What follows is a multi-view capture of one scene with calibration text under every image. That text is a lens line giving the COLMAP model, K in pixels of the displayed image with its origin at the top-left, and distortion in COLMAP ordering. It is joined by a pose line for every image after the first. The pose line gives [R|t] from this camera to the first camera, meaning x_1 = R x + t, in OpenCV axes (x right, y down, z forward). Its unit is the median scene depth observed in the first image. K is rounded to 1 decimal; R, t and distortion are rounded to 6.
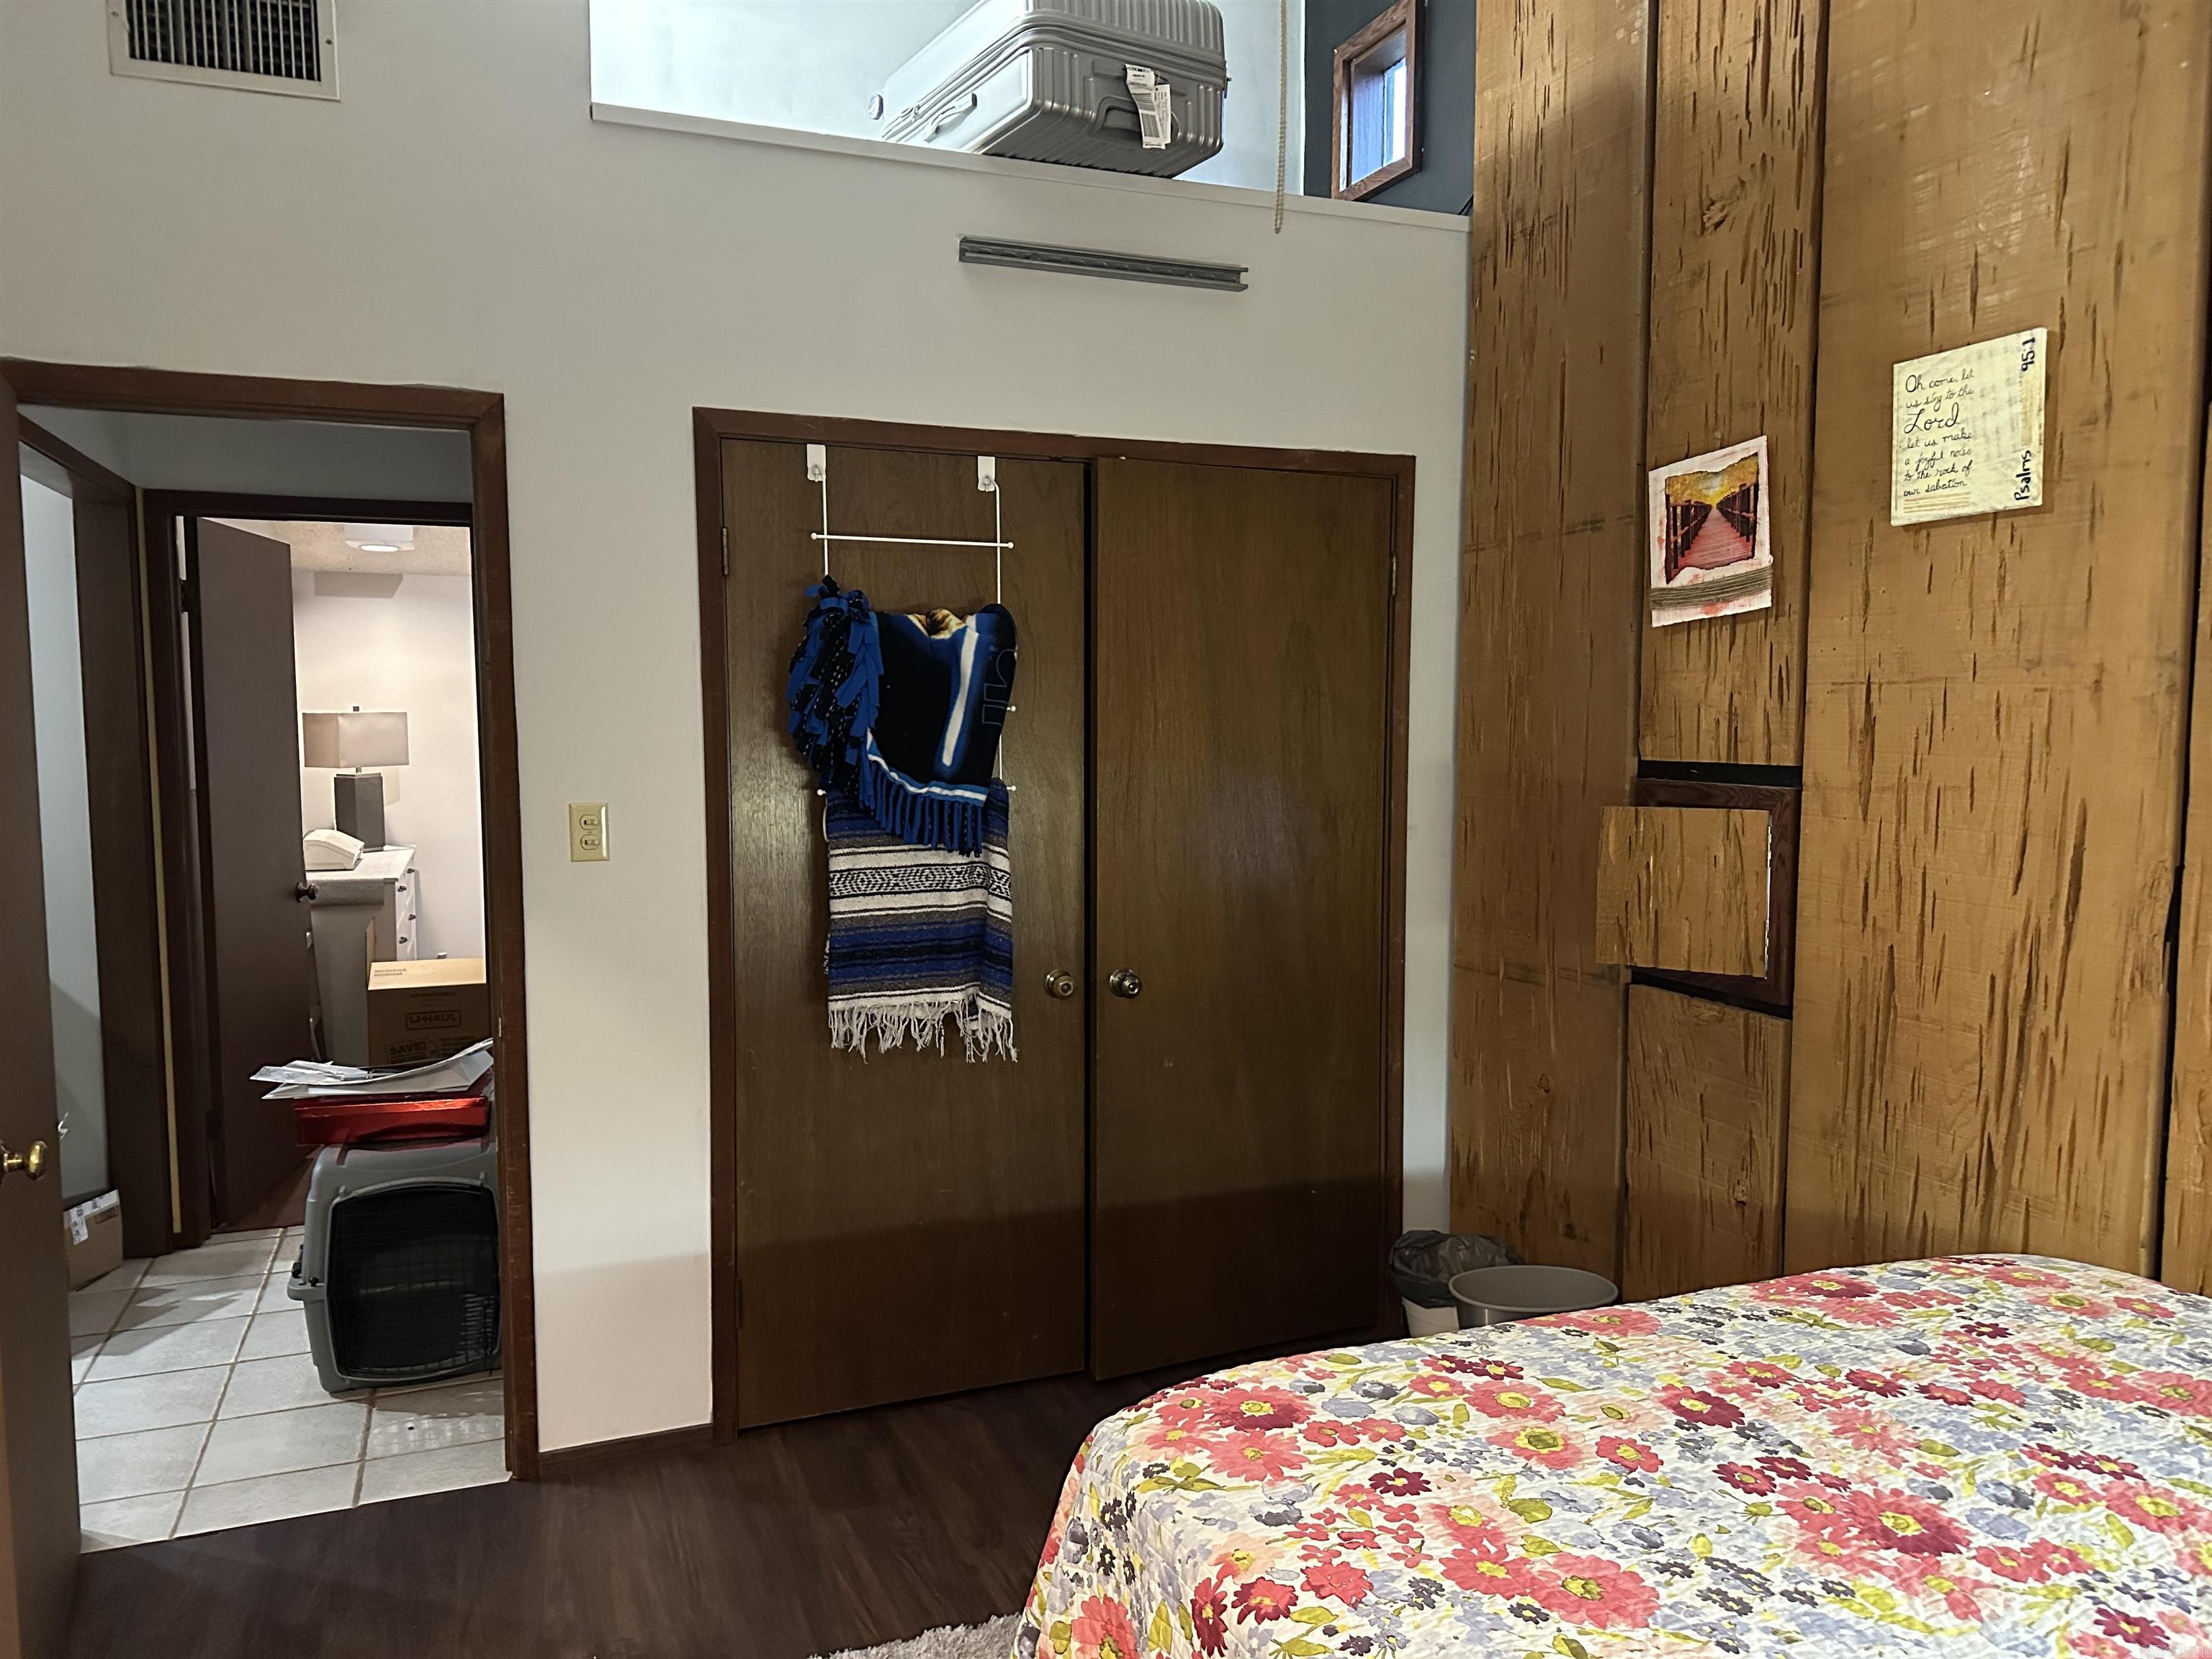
lens RADIAL K [[1524.8, 0, 1106.0], [0, 1524.8, 829.5], [0, 0, 1]] dist [0.002110, -0.000141]
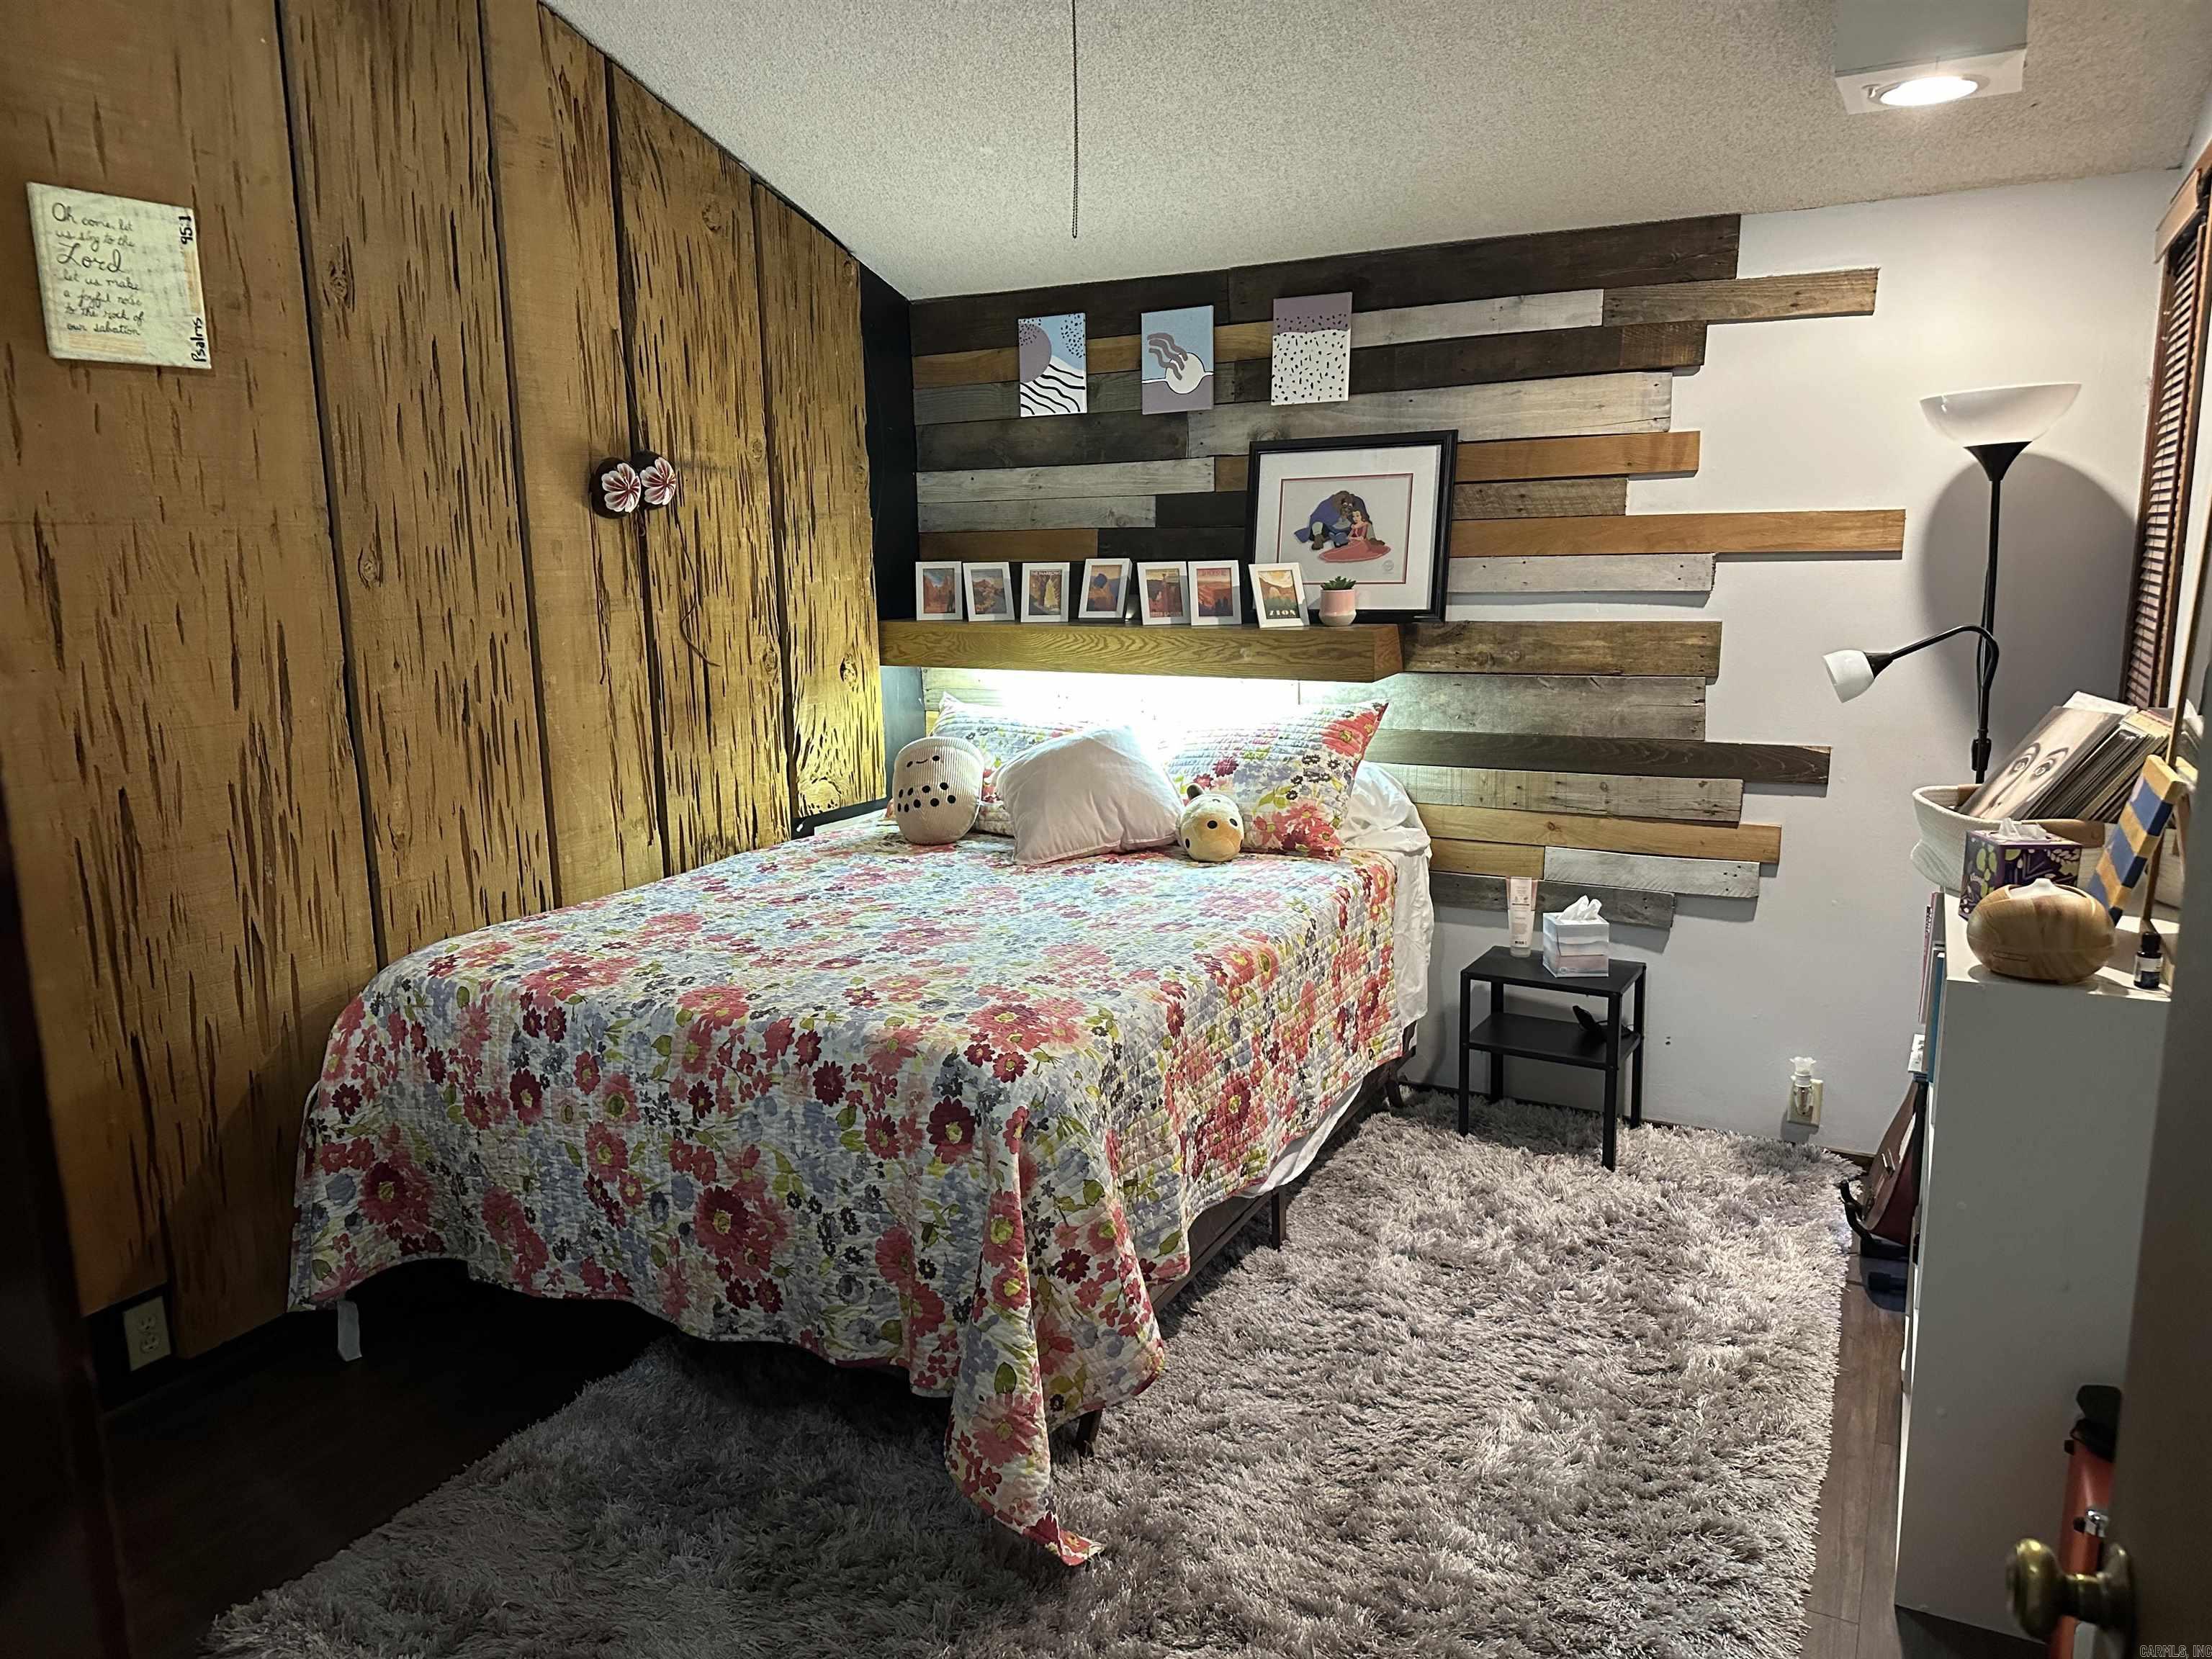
lens RADIAL K [[1576.6, 0, 1106.0], [0, 1576.6, 829.5], [0, 0, 1]] dist [-0.003943, -0.005367]
pose [[-0.641083, -0.133156, 0.755832, -0.761736], [0.073885, 0.969552, 0.233475, -0.101766], [-0.763906, 0.205522, -0.611725, 1.270624]]
